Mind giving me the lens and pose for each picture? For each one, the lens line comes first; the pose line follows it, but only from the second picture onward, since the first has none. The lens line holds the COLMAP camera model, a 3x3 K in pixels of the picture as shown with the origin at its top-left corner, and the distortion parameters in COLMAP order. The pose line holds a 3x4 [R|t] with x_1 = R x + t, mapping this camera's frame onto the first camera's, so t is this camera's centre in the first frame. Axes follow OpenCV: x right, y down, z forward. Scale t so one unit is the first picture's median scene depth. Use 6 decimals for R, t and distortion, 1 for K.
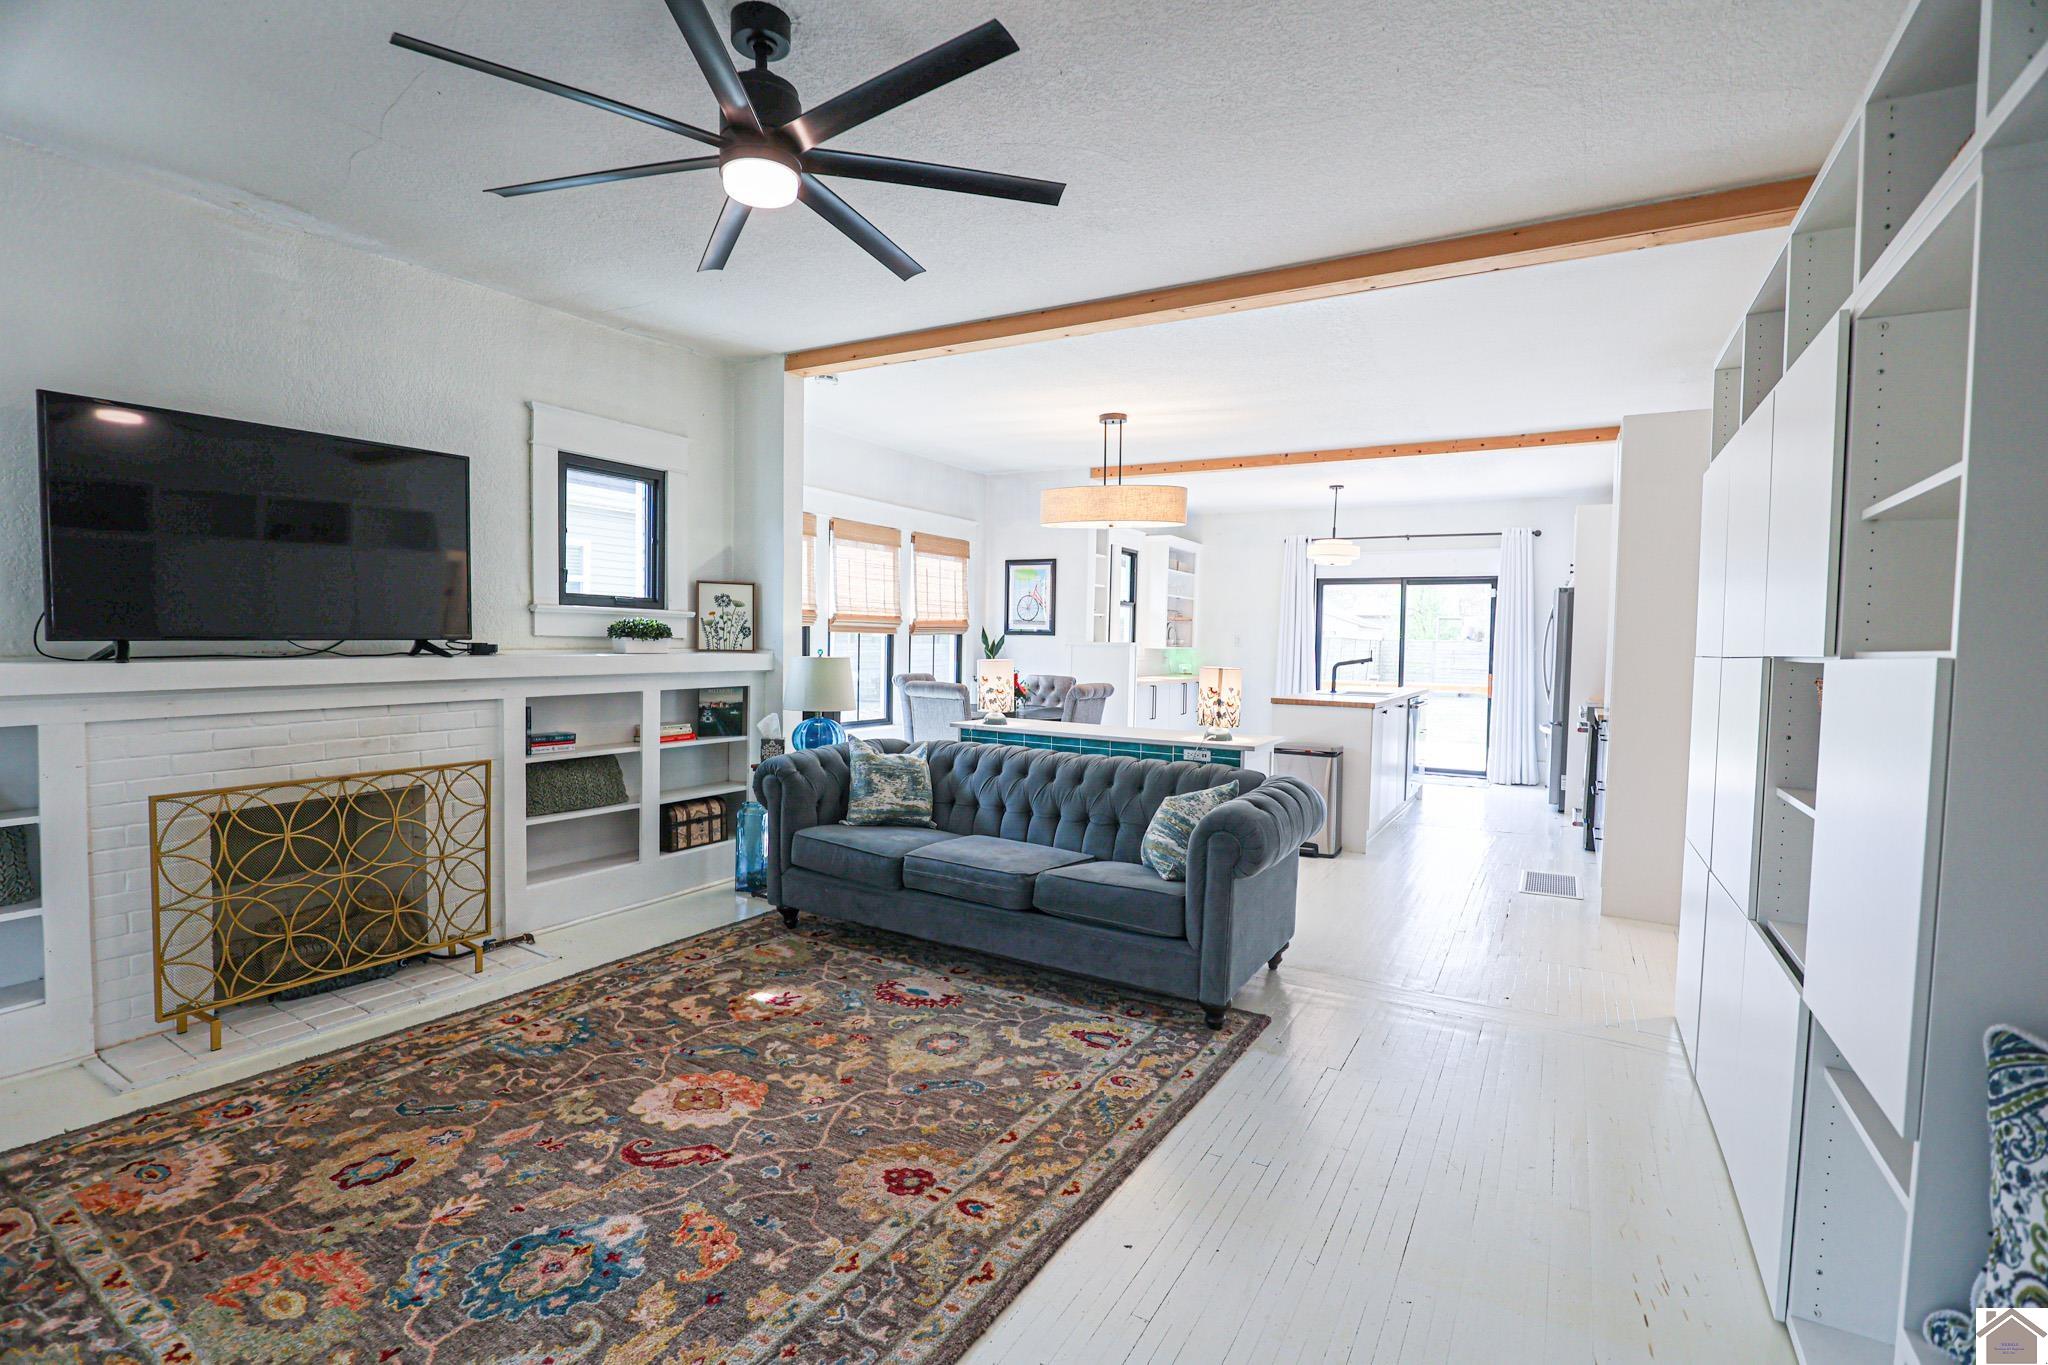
lens RADIAL K [[940.3, 0, 1019.0], [0, 940.3, 676.4], [0, 0, 1]] dist [-0.035797, 0.006817]
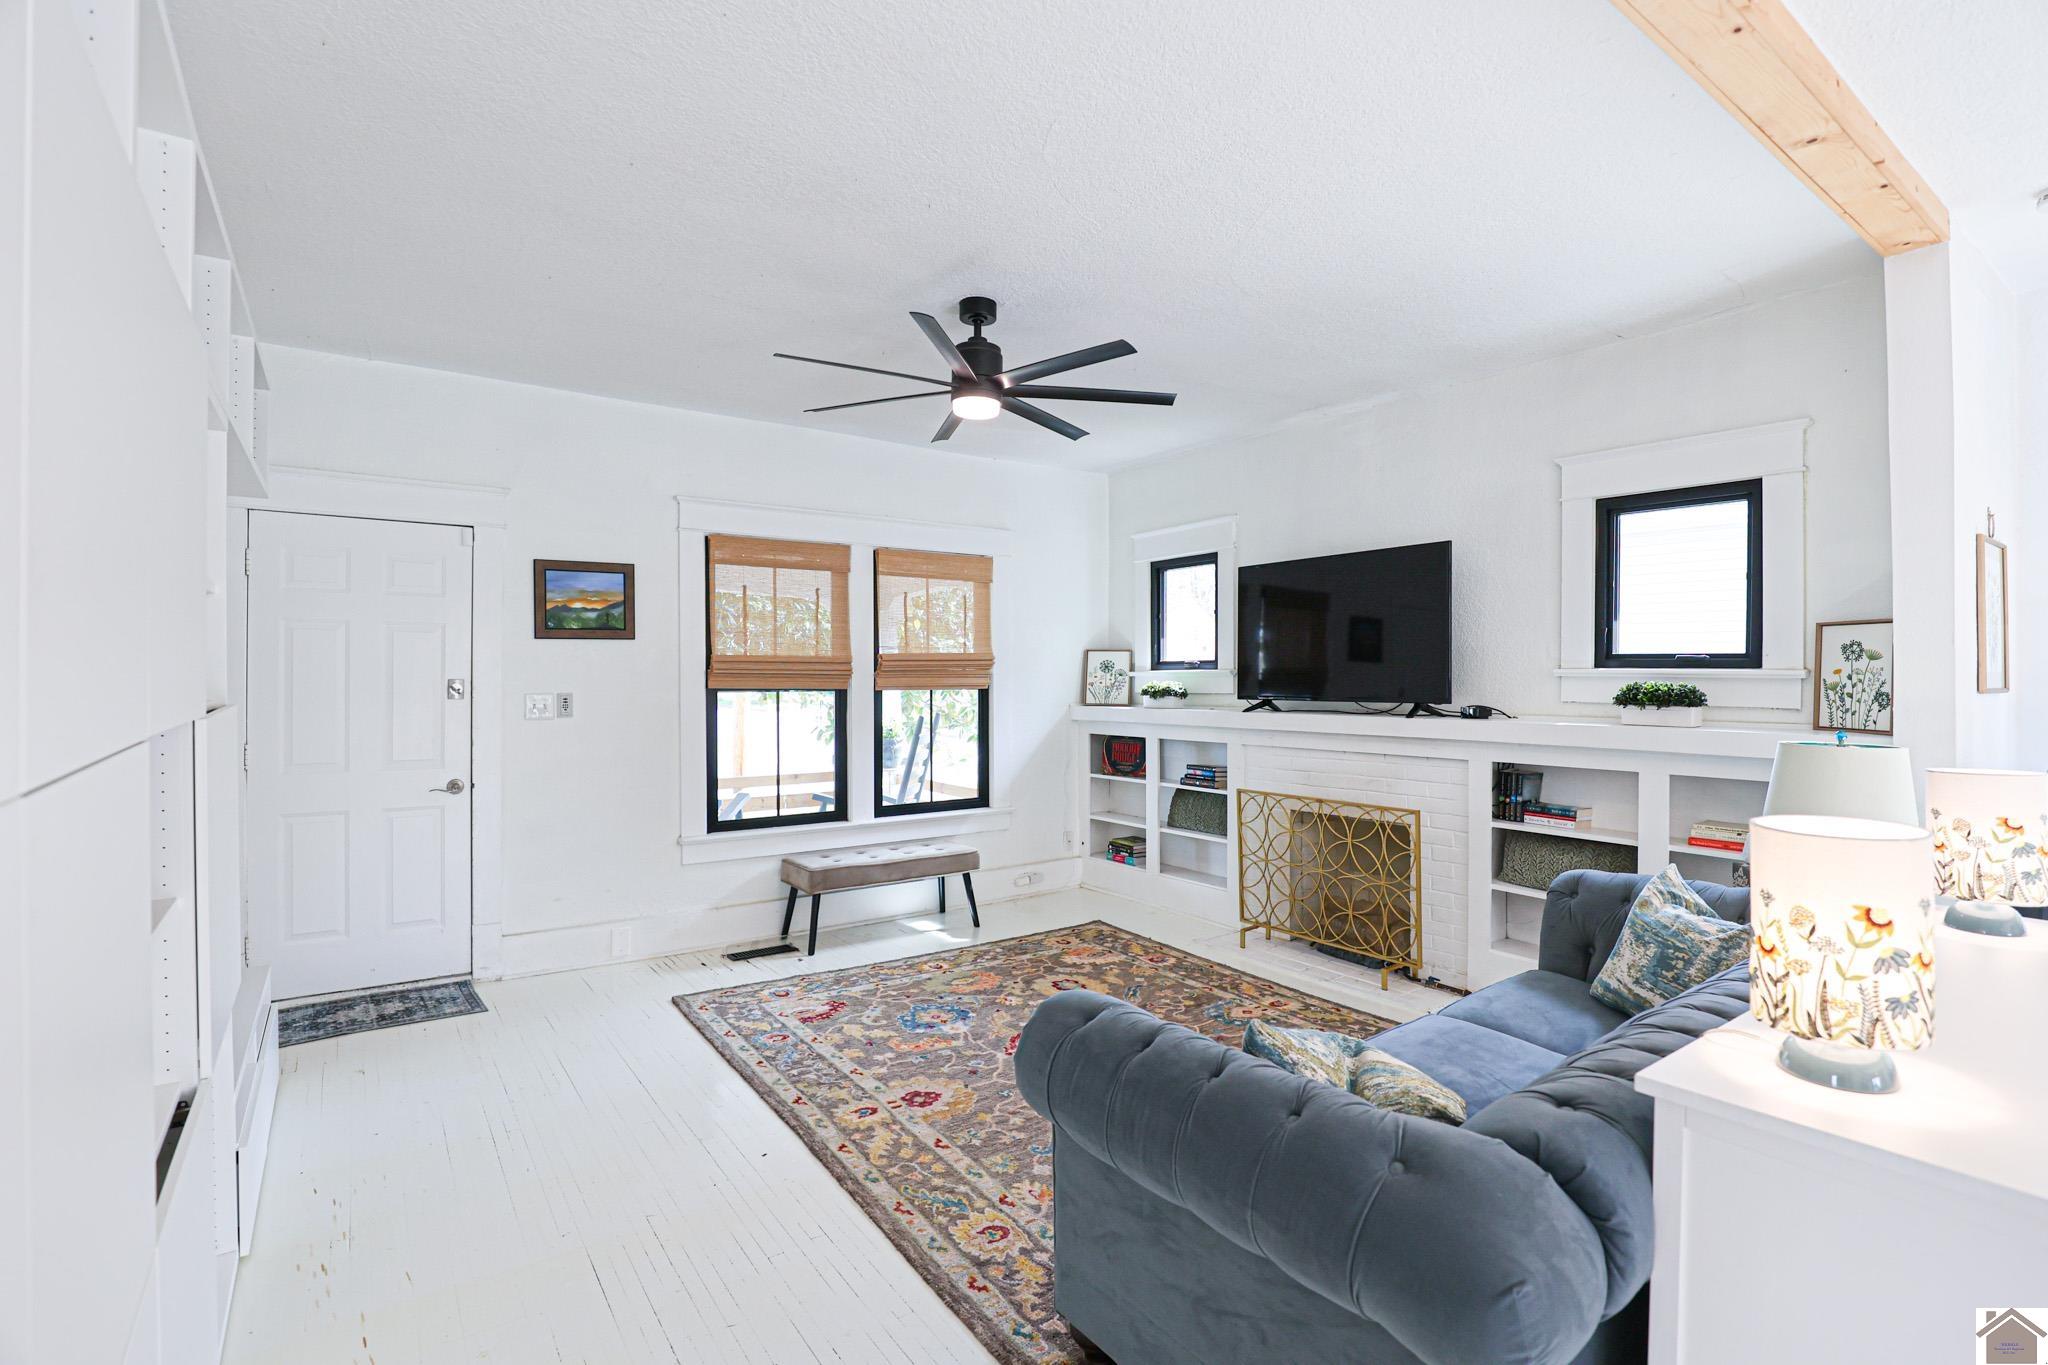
lens RADIAL K [[953.3, 0, 1024.7], [0, 953.3, 675.7], [0, 0, 1]] dist [-0.031565, 0.000962]
pose [[-0.400694, -0.019468, -0.916005, 0.710738], [-0.051377, 0.998679, 0.001249, -0.052841], [0.914770, 0.047562, -0.401164, 1.079848]]
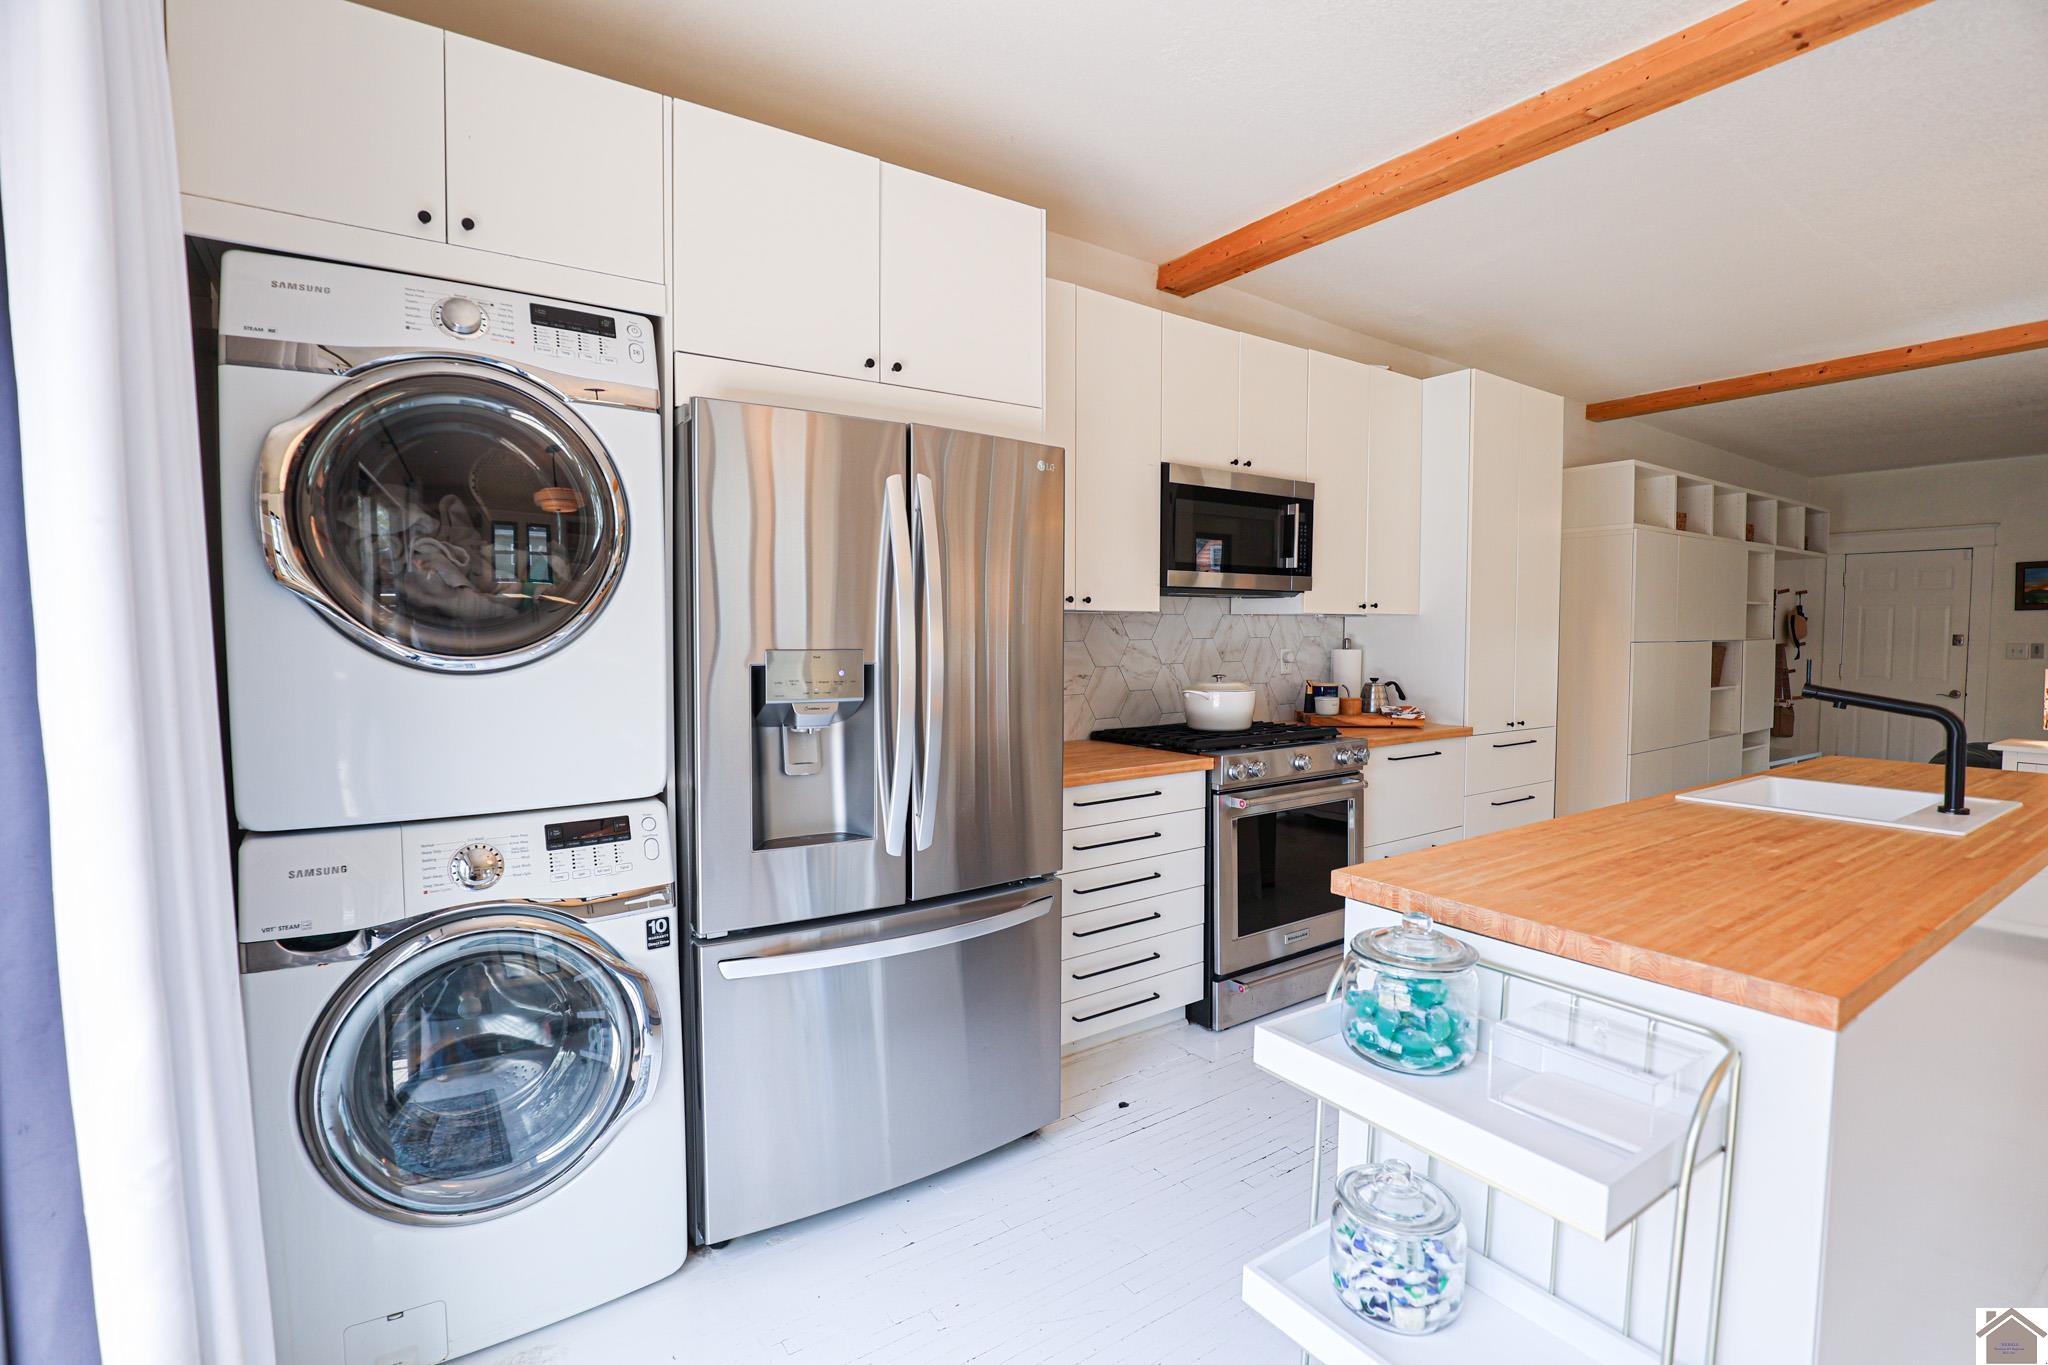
lens RADIAL K [[940.3, 0, 1019.0], [0, 940.3, 676.4], [0, 0, 1]] dist [-0.035797, 0.006817]
pose [[-0.906409, -0.038974, 0.420599, 0.976997], [-0.001224, 0.995972, 0.089653, -0.099971], [-0.422400, 0.080748, -0.902806, 2.787105]]
